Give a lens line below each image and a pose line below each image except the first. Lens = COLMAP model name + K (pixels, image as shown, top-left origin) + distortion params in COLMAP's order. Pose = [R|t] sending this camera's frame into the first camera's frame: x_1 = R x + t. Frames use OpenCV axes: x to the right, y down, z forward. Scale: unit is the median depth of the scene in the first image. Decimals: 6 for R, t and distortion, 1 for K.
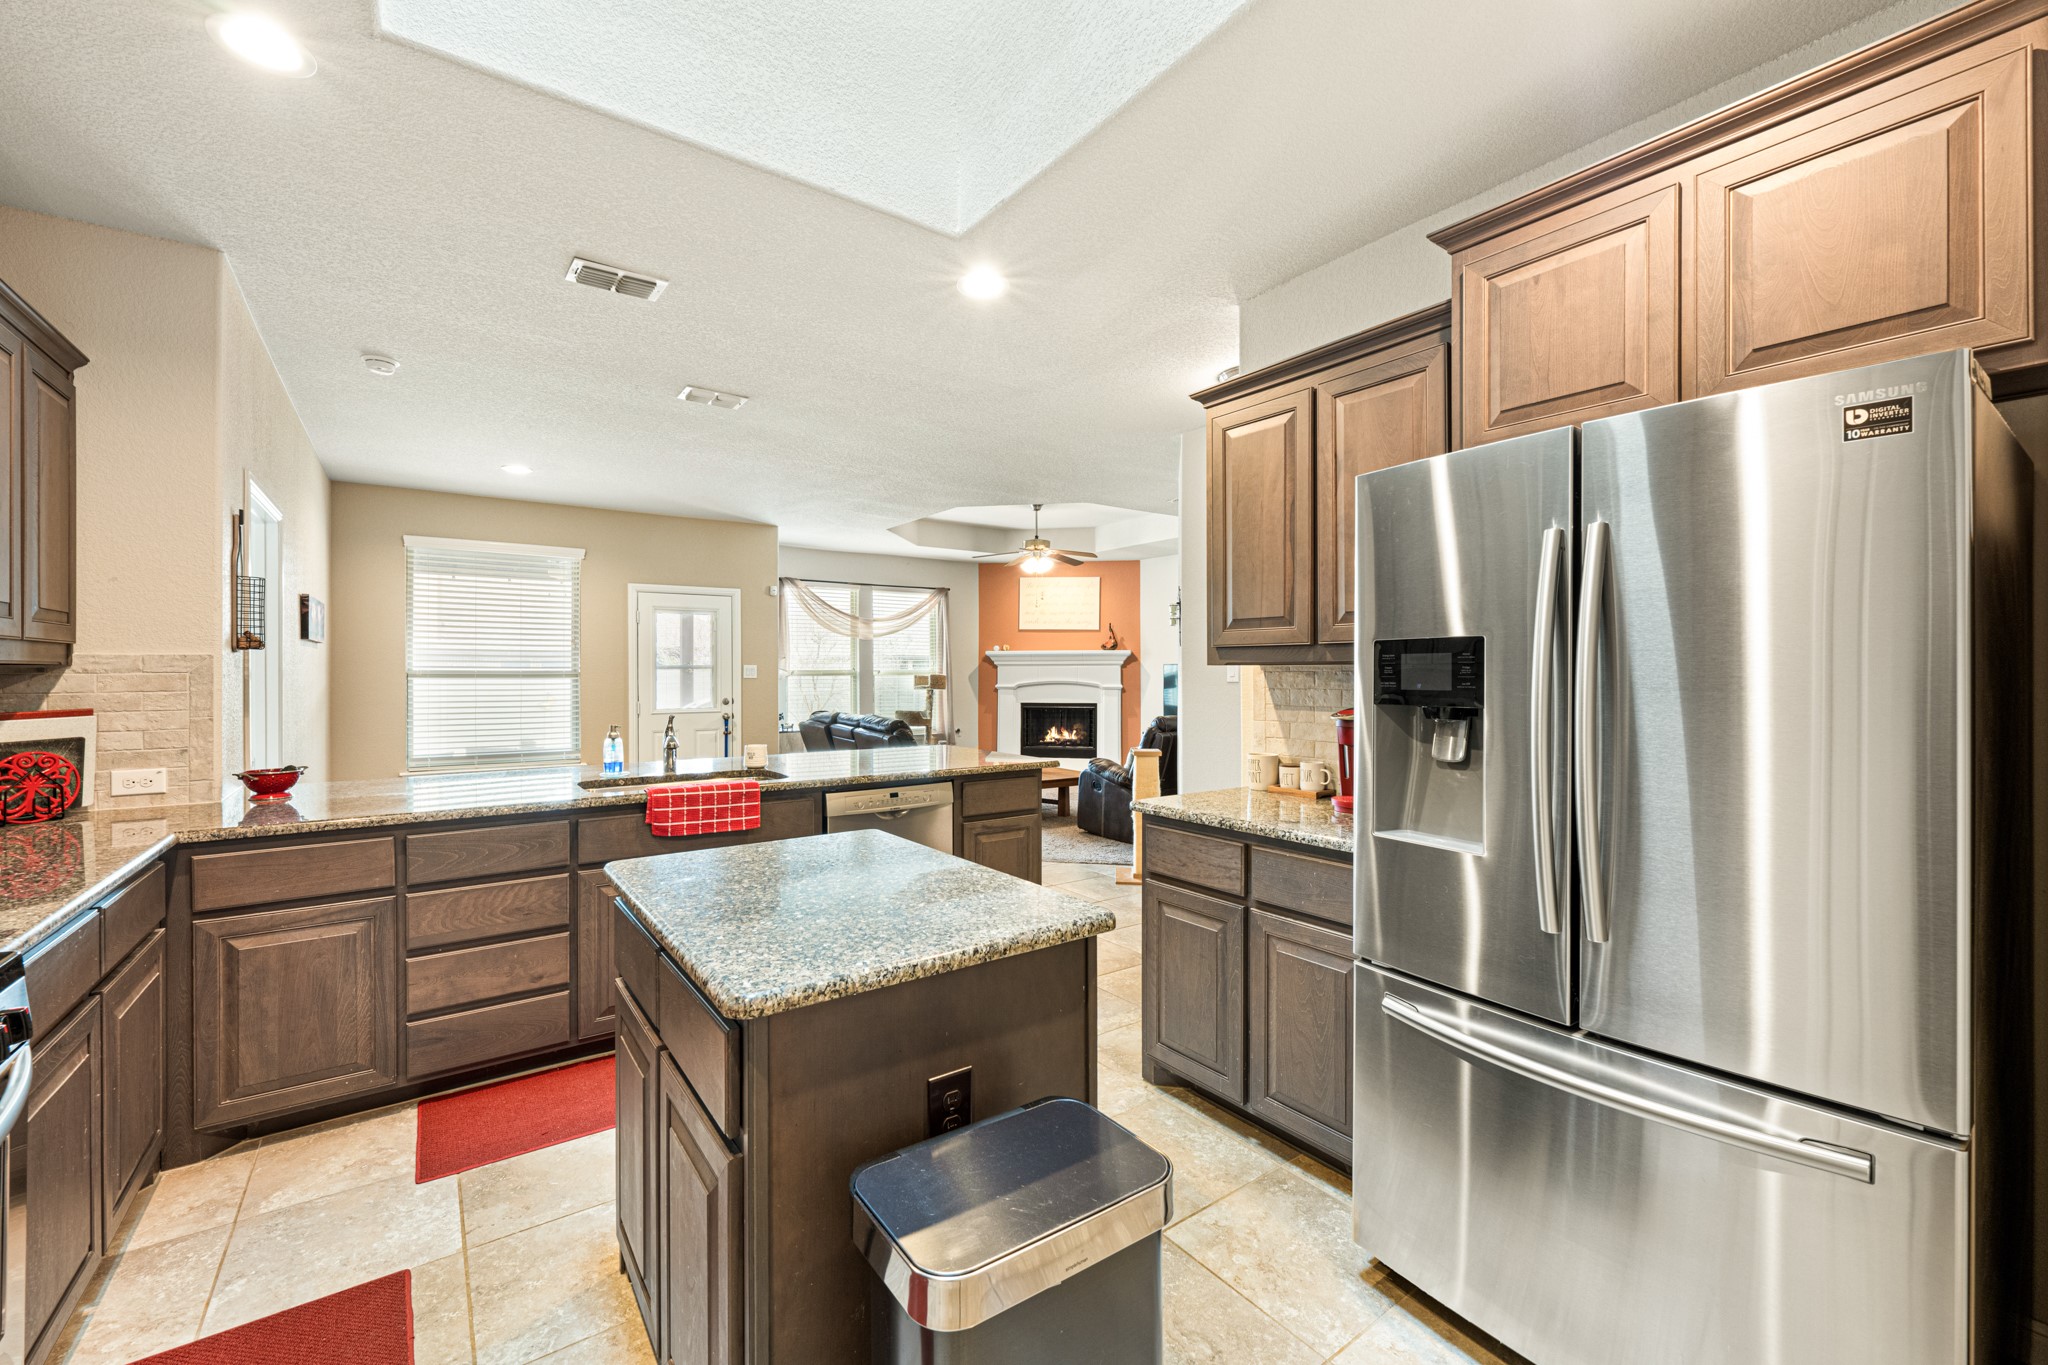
lens RADIAL K [[824.6, 0, 1021.2], [0, 824.6, 671.4], [0, 0, 1]] dist [-0.001517, -0.000338]
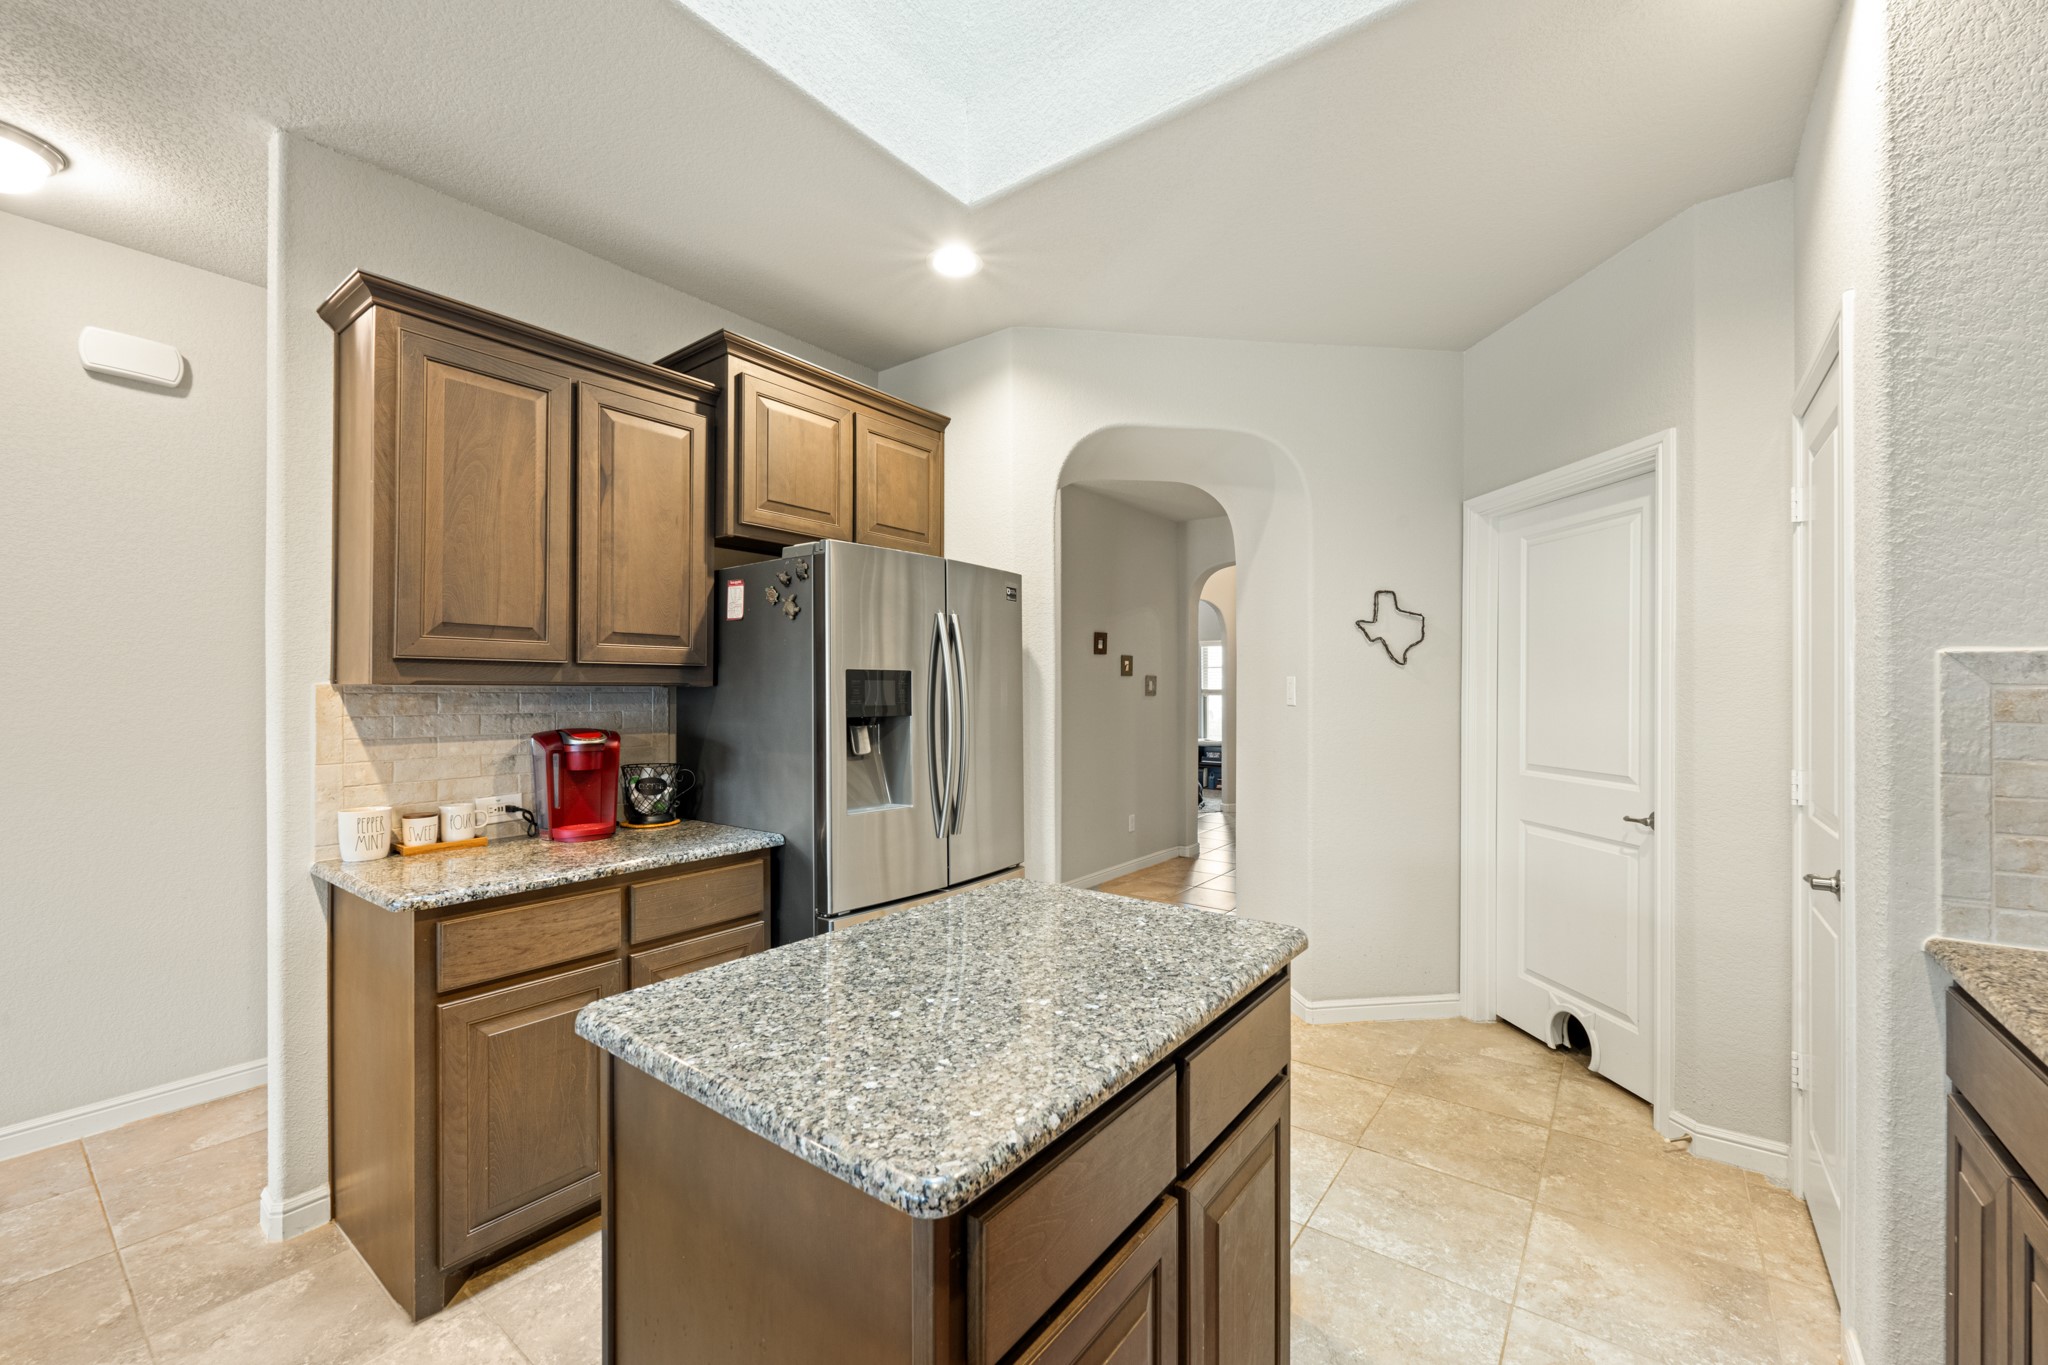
lens RADIAL K [[824.6, 0, 1019.9], [0, 824.6, 693.2], [0, 0, 1]] dist [-0.001517, -0.000338]
pose [[-0.280726, 0.001669, 0.959787, -0.573219], [0.000571, 0.999999, -0.001572, 0.001580], [-0.959788, 0.000107, -0.280726, 0.689367]]
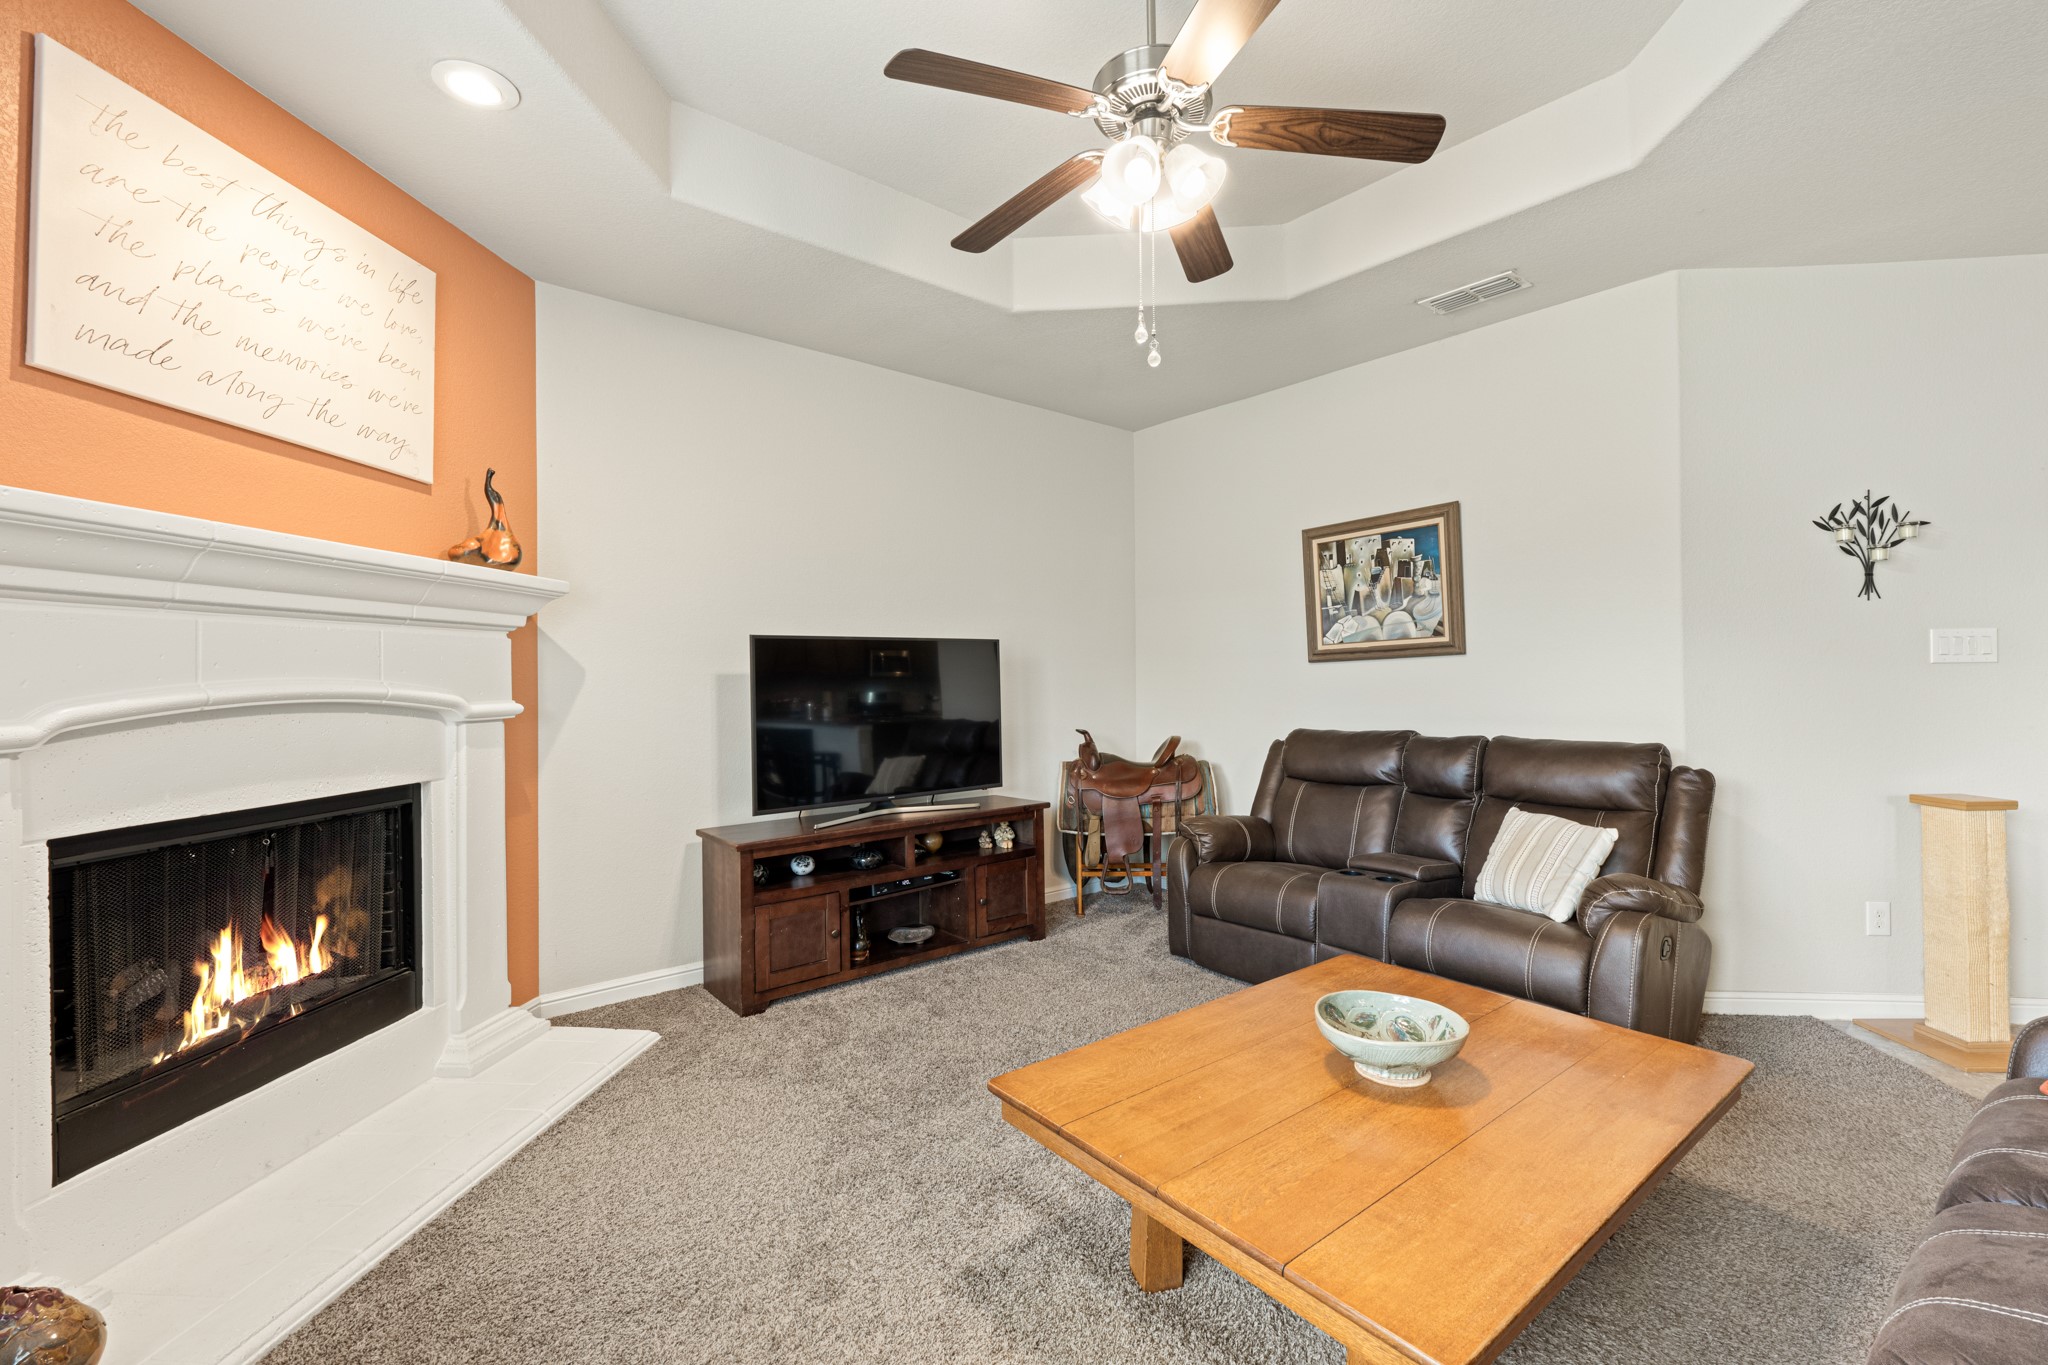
lens RADIAL K [[878.7, 0, 1022.8], [0, 878.7, 668.3], [0, 0, 1]] dist [0.002694, 0.000143]
pose [[-0.065122, 0.010516, 0.997822, -0.658602], [0.006509, 0.999928, -0.010114, 0.032231], [-0.997856, 0.005836, -0.065186, 3.072101]]
